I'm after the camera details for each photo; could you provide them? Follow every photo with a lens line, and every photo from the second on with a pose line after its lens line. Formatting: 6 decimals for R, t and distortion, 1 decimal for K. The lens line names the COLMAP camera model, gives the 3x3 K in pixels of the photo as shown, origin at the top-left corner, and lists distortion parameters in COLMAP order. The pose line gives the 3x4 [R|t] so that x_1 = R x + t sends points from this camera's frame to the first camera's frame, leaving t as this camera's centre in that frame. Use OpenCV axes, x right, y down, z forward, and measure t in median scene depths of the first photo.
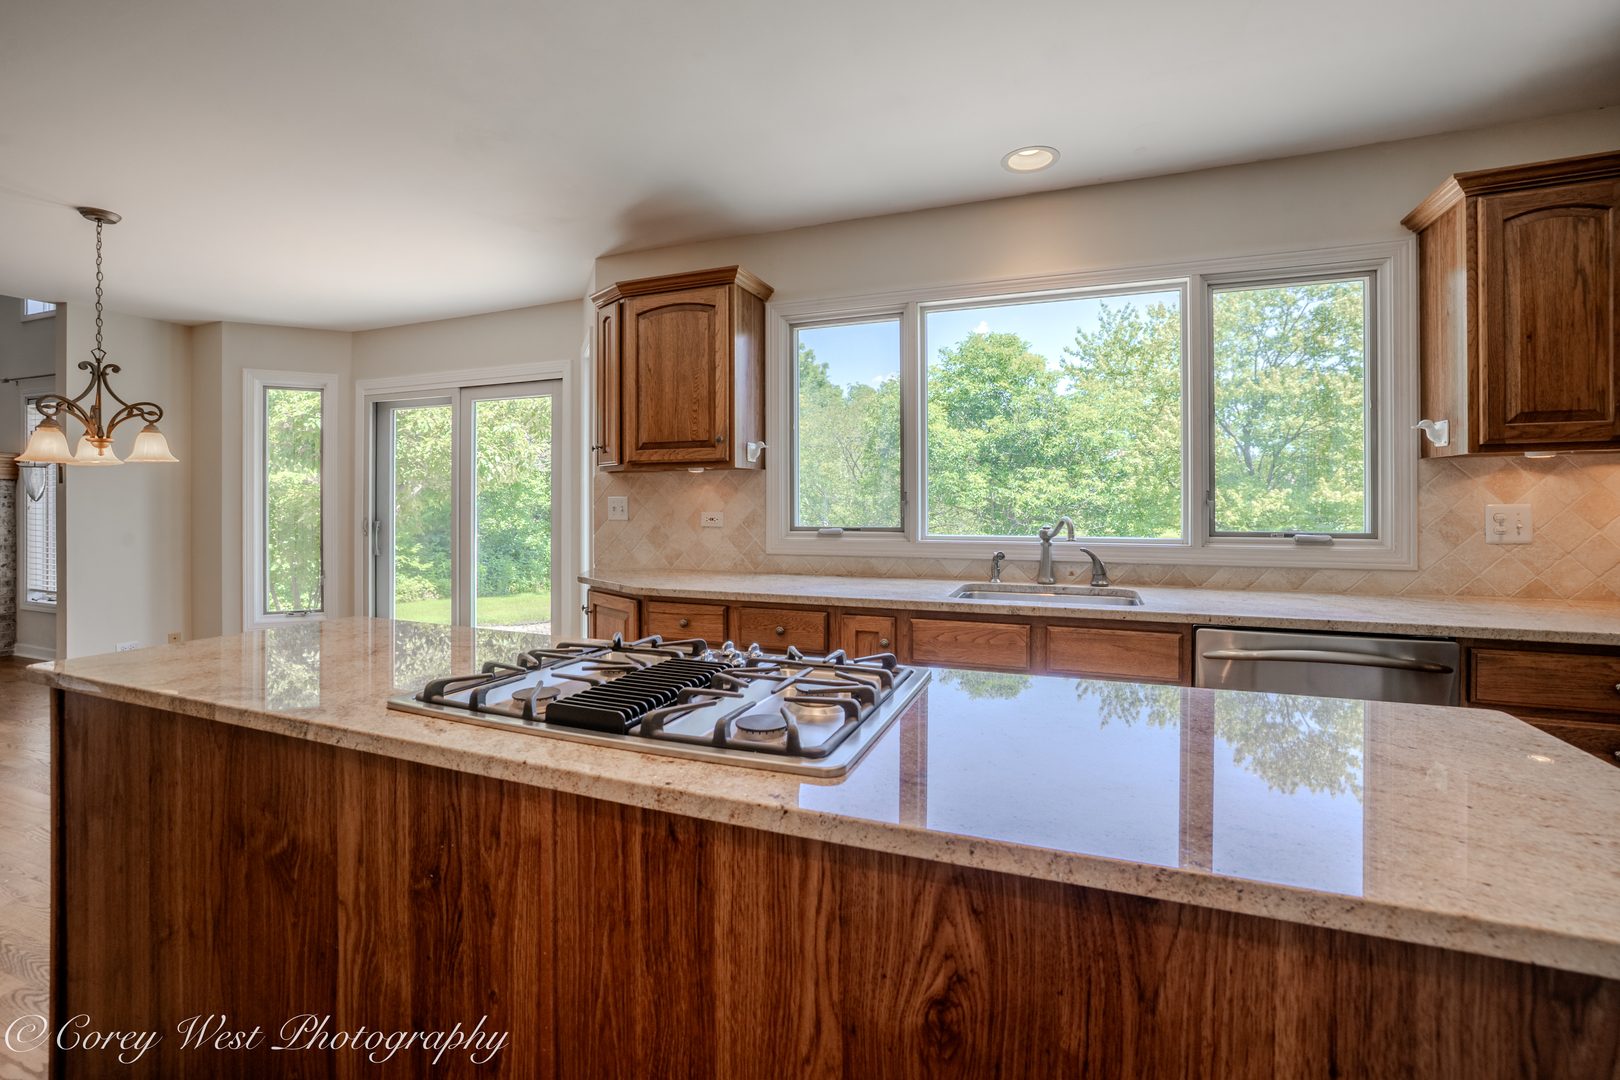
lens RADIAL K [[691.5, 0, 809.0], [0, 691.5, 499.5], [0, 0, 1]] dist [-0.033551, 0.010510]
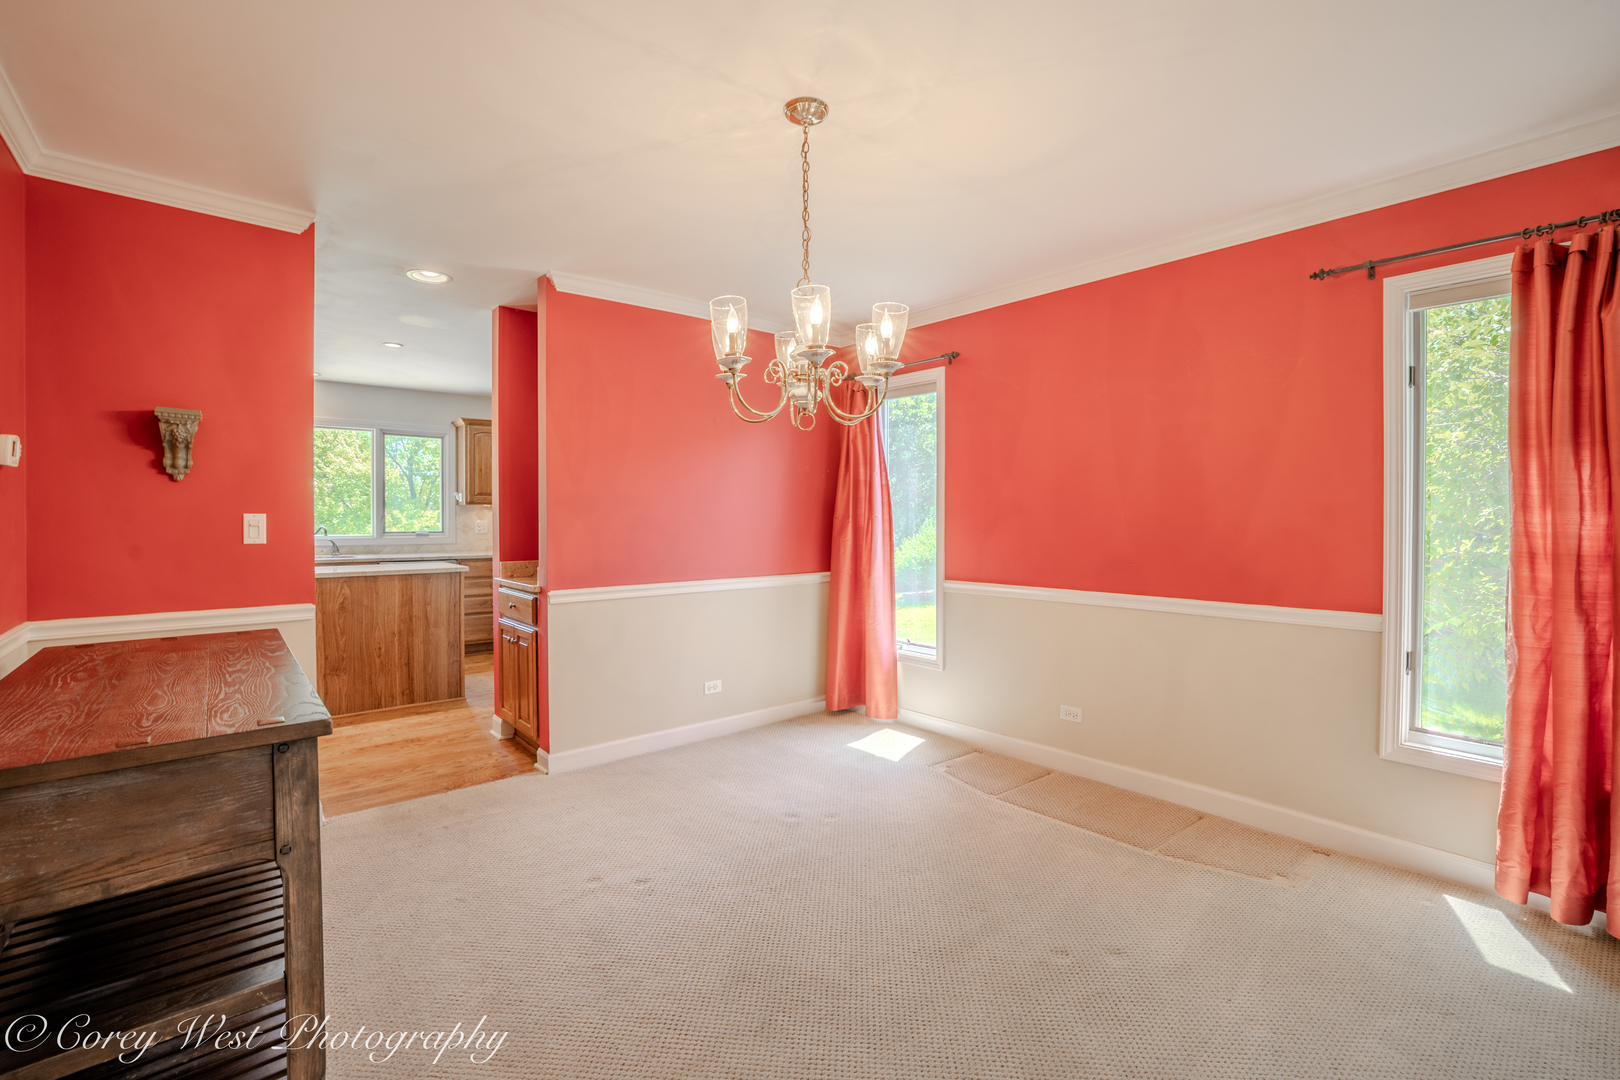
lens RADIAL K [[693.7, 0, 808.5], [0, 693.7, 528.6], [0, 0, 1]] dist [-0.037464, 0.009582]
pose [[0.462118, -0.011792, 0.886740, -0.949903], [-0.001801, 0.999897, 0.014235, -0.003371], [-0.886817, -0.008175, 0.462049, -1.591621]]
